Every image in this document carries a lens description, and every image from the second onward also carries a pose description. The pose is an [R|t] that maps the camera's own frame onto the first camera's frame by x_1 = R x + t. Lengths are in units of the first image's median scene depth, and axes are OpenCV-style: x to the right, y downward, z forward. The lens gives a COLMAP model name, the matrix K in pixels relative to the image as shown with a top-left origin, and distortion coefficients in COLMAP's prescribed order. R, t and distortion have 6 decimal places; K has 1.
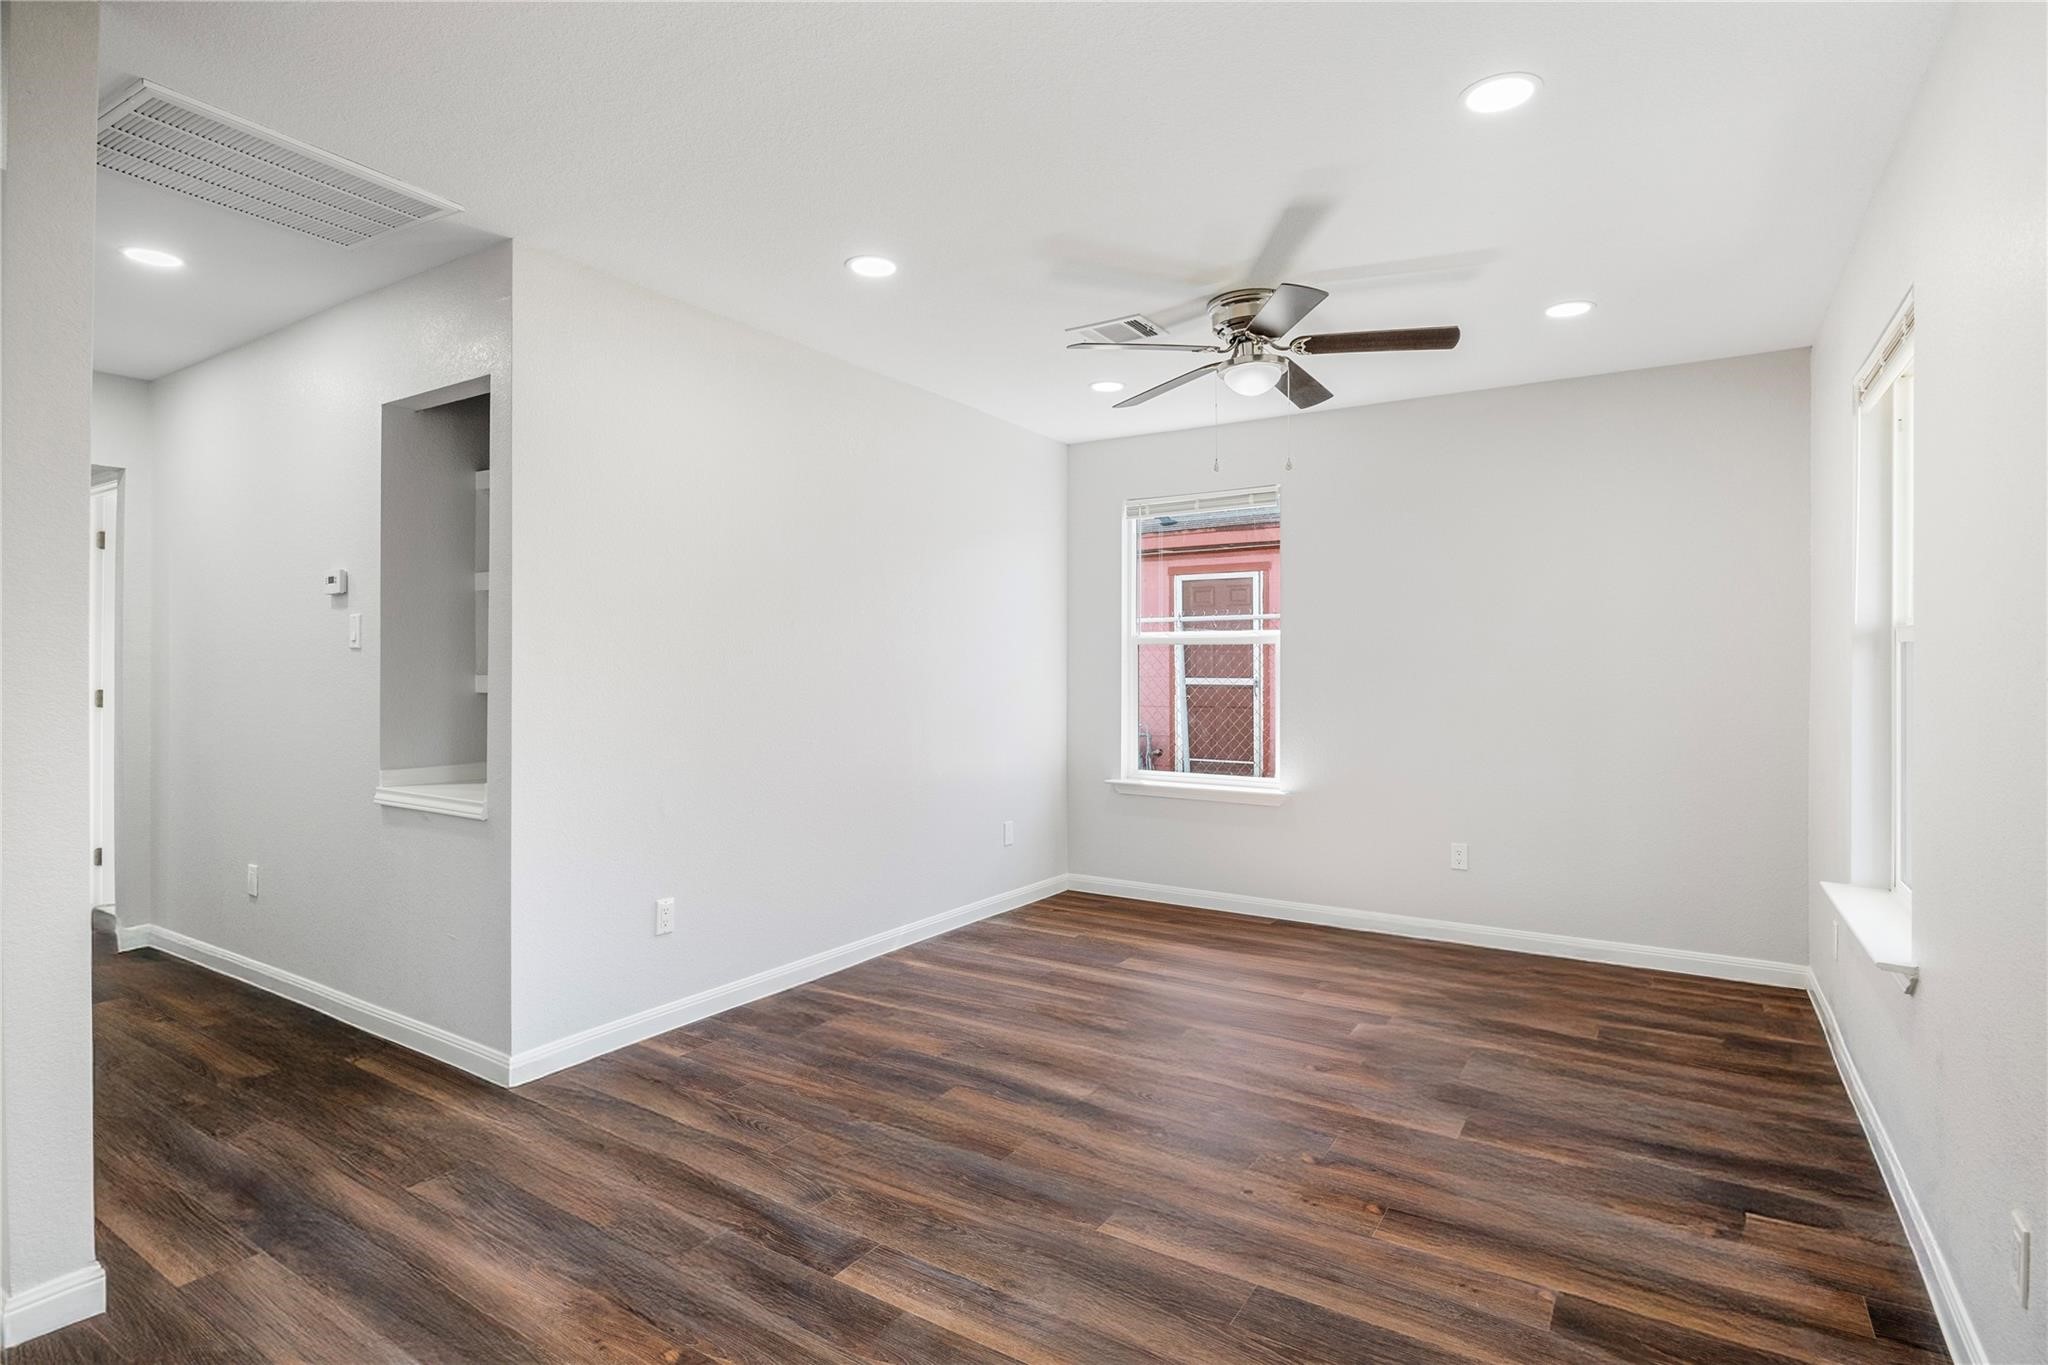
lens RADIAL K [[1016.0, 0, 1032.4], [0, 1016.0, 668.4], [0, 0, 1]] dist [-0.017238, 0.001084]
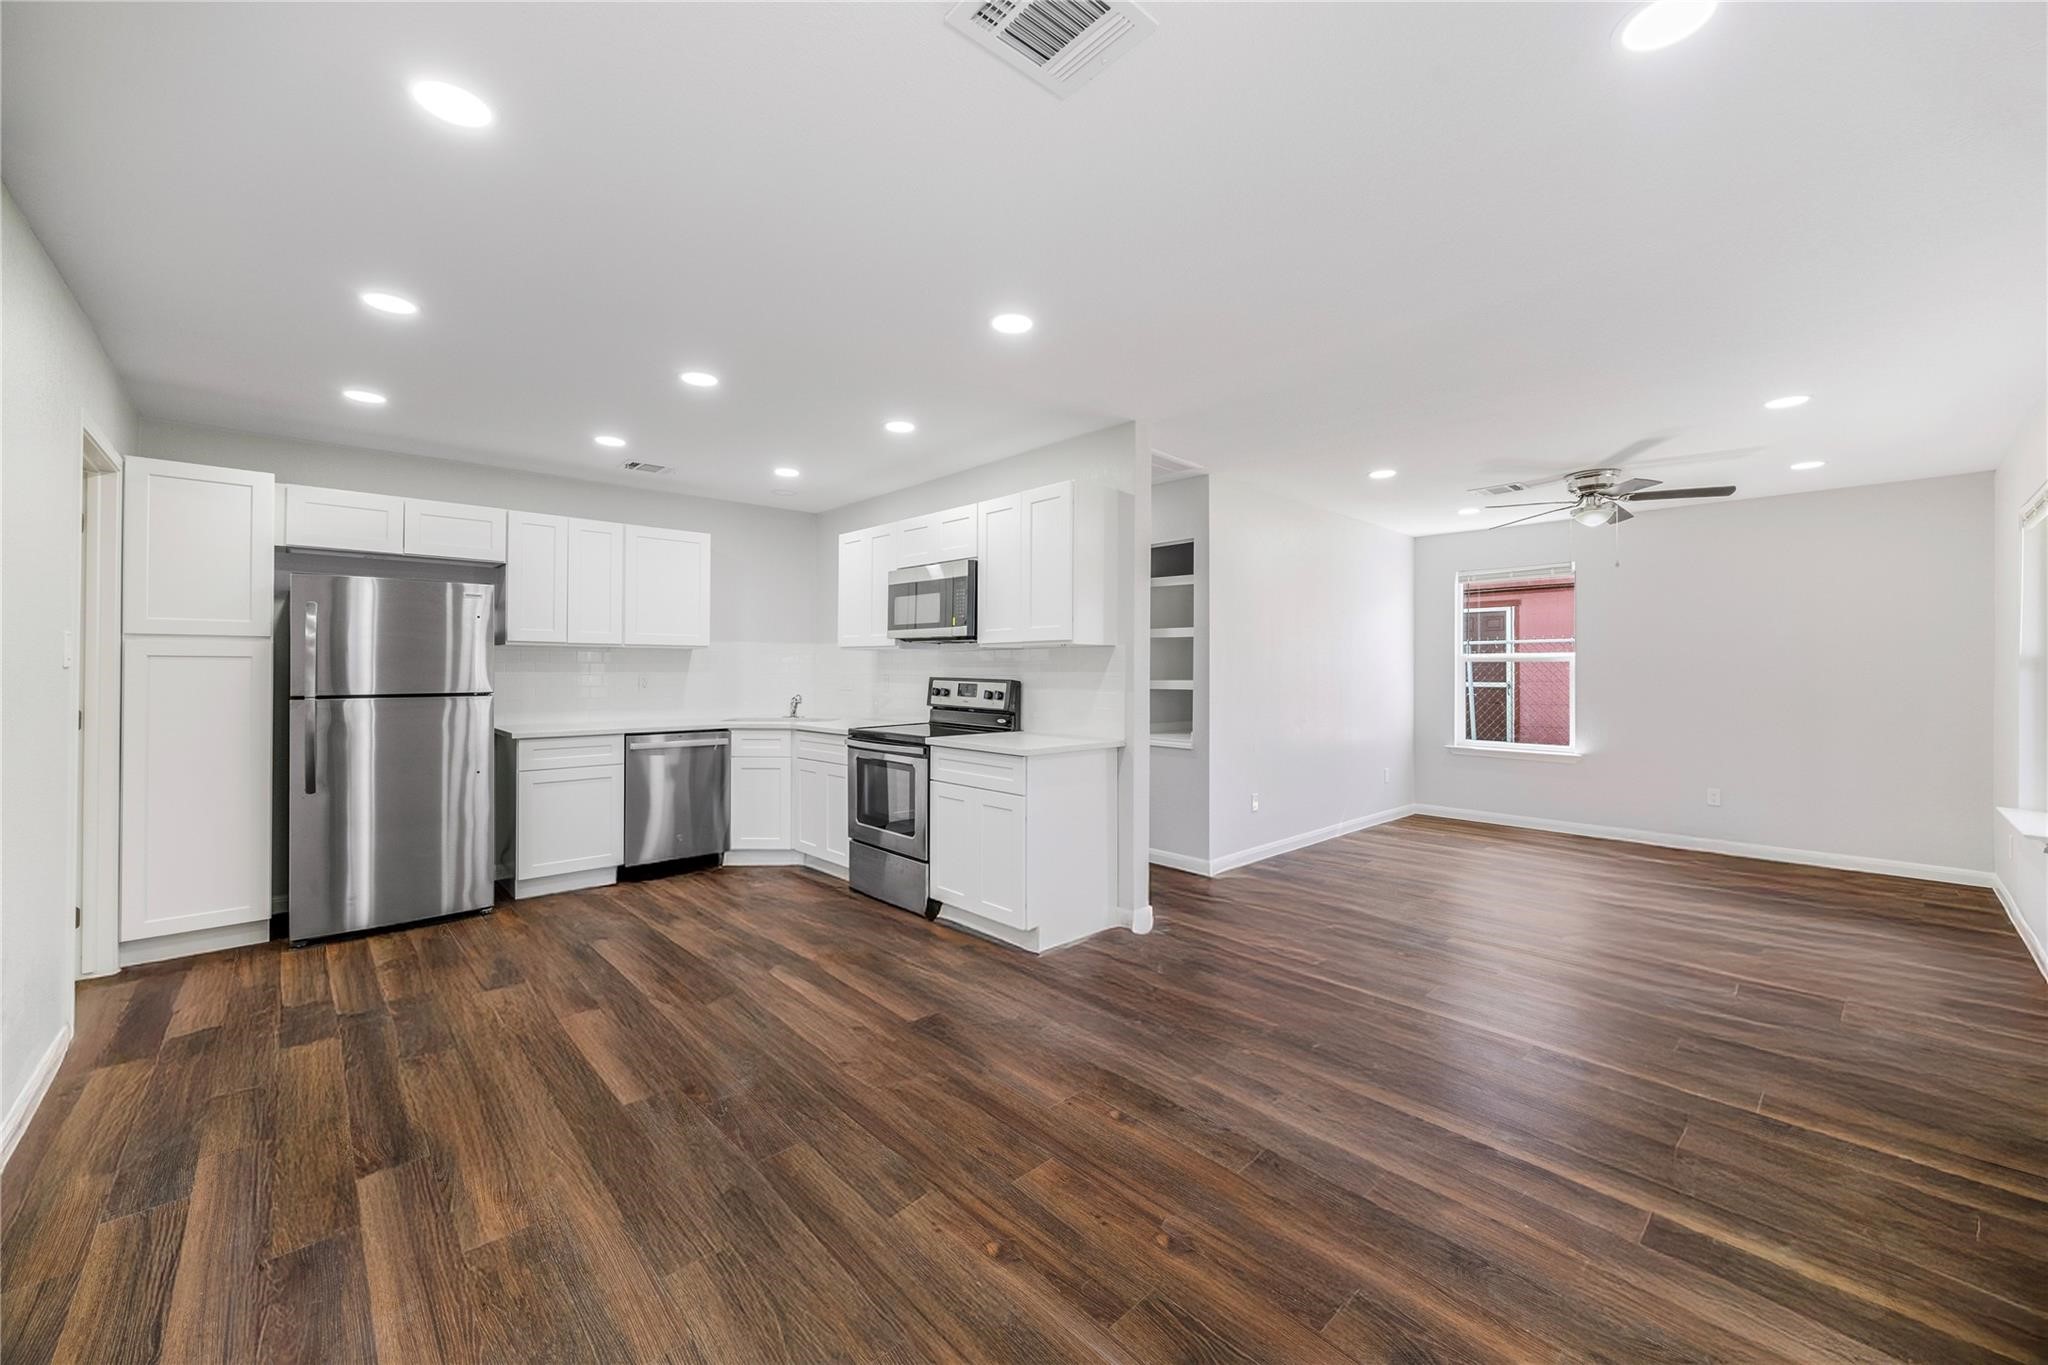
lens RADIAL K [[784.8, 0, 1029.0], [0, 784.8, 669.1], [0, 0, 1]] dist [-0.008237, 0.000768]
pose [[0.967150, 0.001191, -0.254202, -0.397510], [-0.002438, 0.999986, -0.004592, -0.007387], [0.254193, 0.005061, 0.967140, -0.588455]]
